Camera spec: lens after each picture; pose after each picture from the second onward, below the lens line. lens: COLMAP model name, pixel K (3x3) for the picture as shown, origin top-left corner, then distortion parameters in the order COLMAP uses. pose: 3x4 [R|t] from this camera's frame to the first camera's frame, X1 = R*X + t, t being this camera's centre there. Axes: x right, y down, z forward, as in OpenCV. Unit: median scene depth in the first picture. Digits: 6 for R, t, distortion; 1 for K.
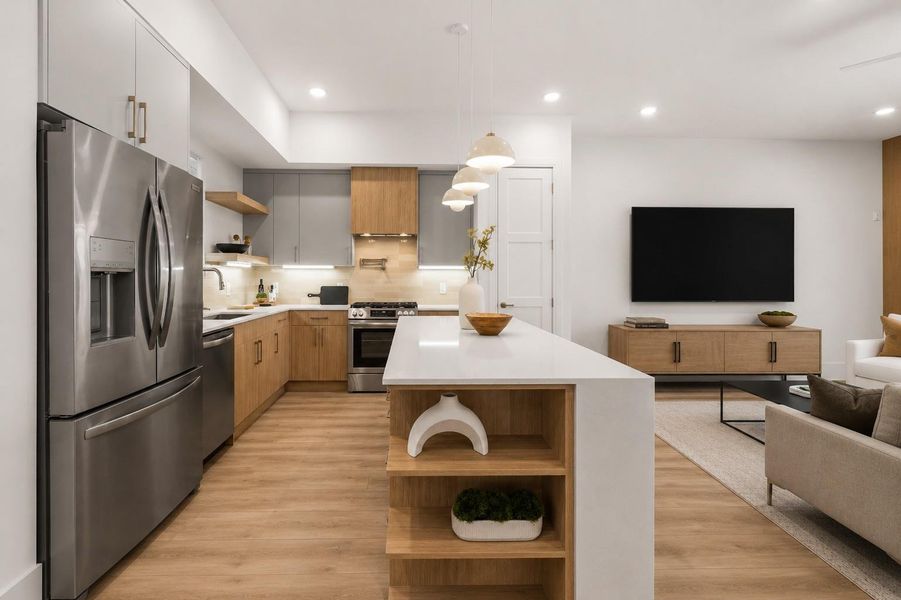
lens RADIAL K [[406.1, 0, 416.5], [0, 406.1, 278.8], [0, 0, 1]] dist [-0.003869, 0.000115]
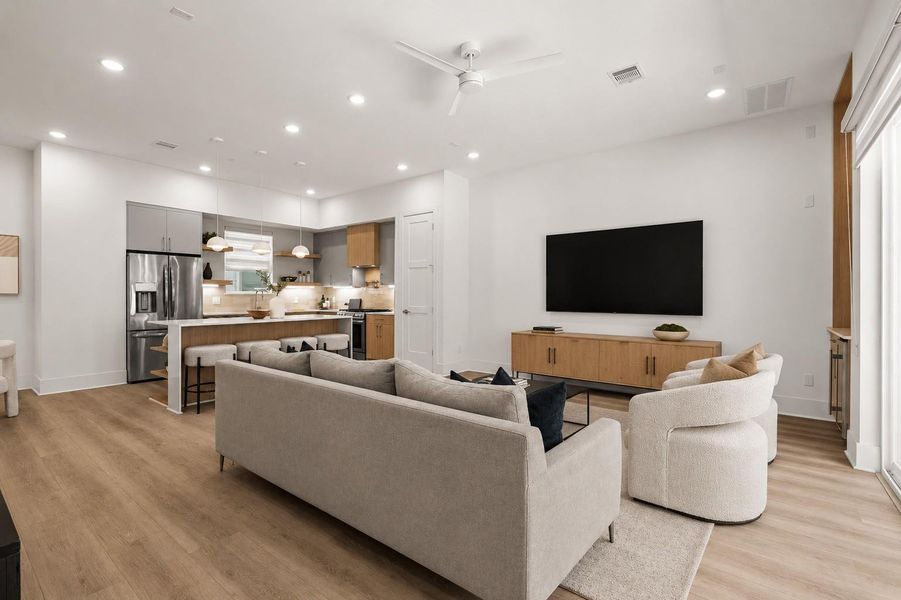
lens RADIAL K [[406.1, 0, 445.4], [0, 406.1, 297.7], [0, 0, 1]] dist [-0.003869, 0.000115]
pose [[0.770474, -0.002142, -0.637467, 1.205087], [0.005222, 0.999982, 0.002950, 0.012663], [0.637449, -0.005602, 0.770472, -0.028063]]
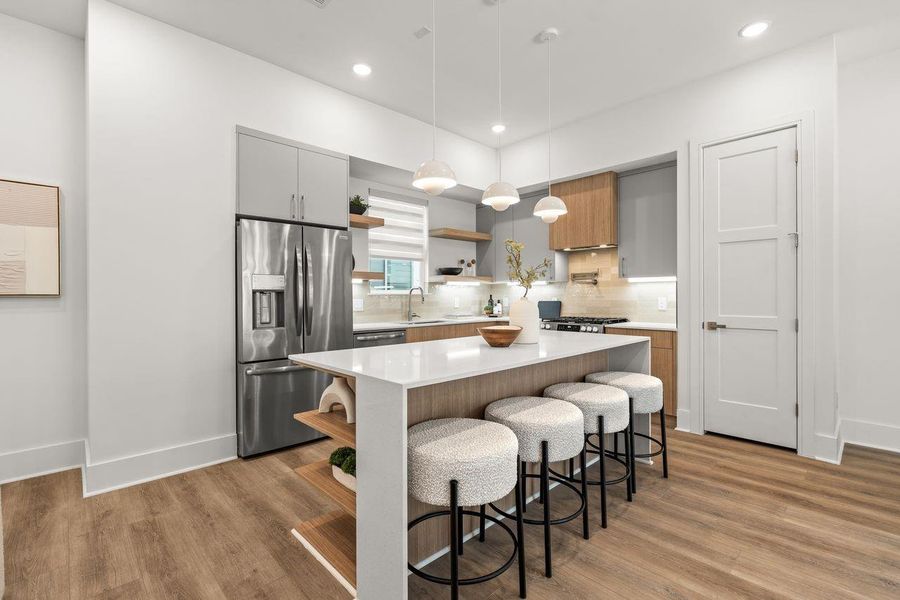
lens RADIAL K [[405.6, 0, 442.2], [0, 405.6, 296.0], [0, 0, 1]] dist [-0.003869, 0.000115]
pose [[0.662443, -0.006664, -0.749083, 0.429815], [0.007207, 0.999971, -0.002522, 0.006478], [0.749078, -0.003728, 0.662472, 0.108376]]
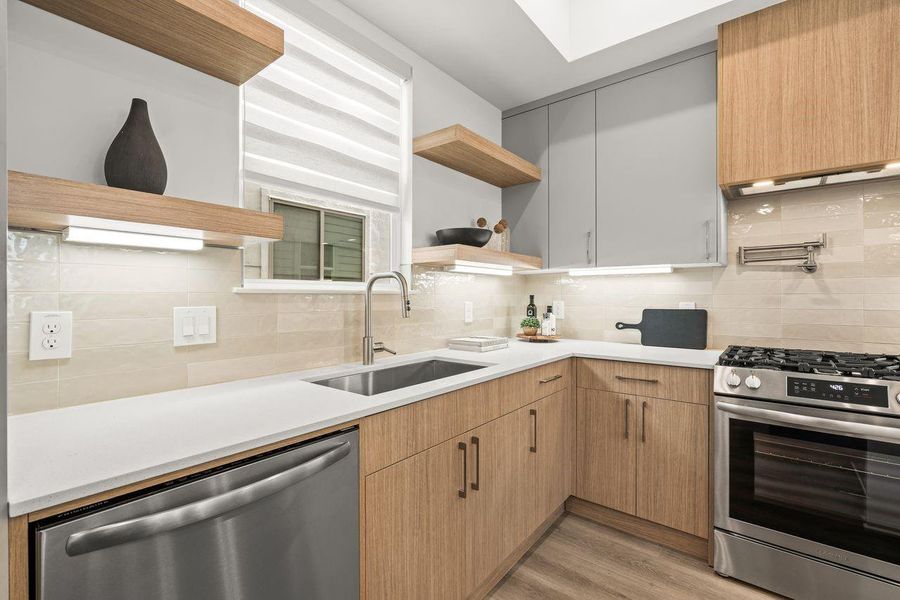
lens RADIAL K [[405.6, 0, 438.8], [0, 405.6, 300.0], [0, 0, 1]] dist [-0.003869, 0.000115]
pose [[0.749923, 0.000769, -0.661525, -0.100788], [0.002193, 0.999991, 0.003648, 0.005416], [0.661521, -0.004186, 0.749915, 0.492518]]
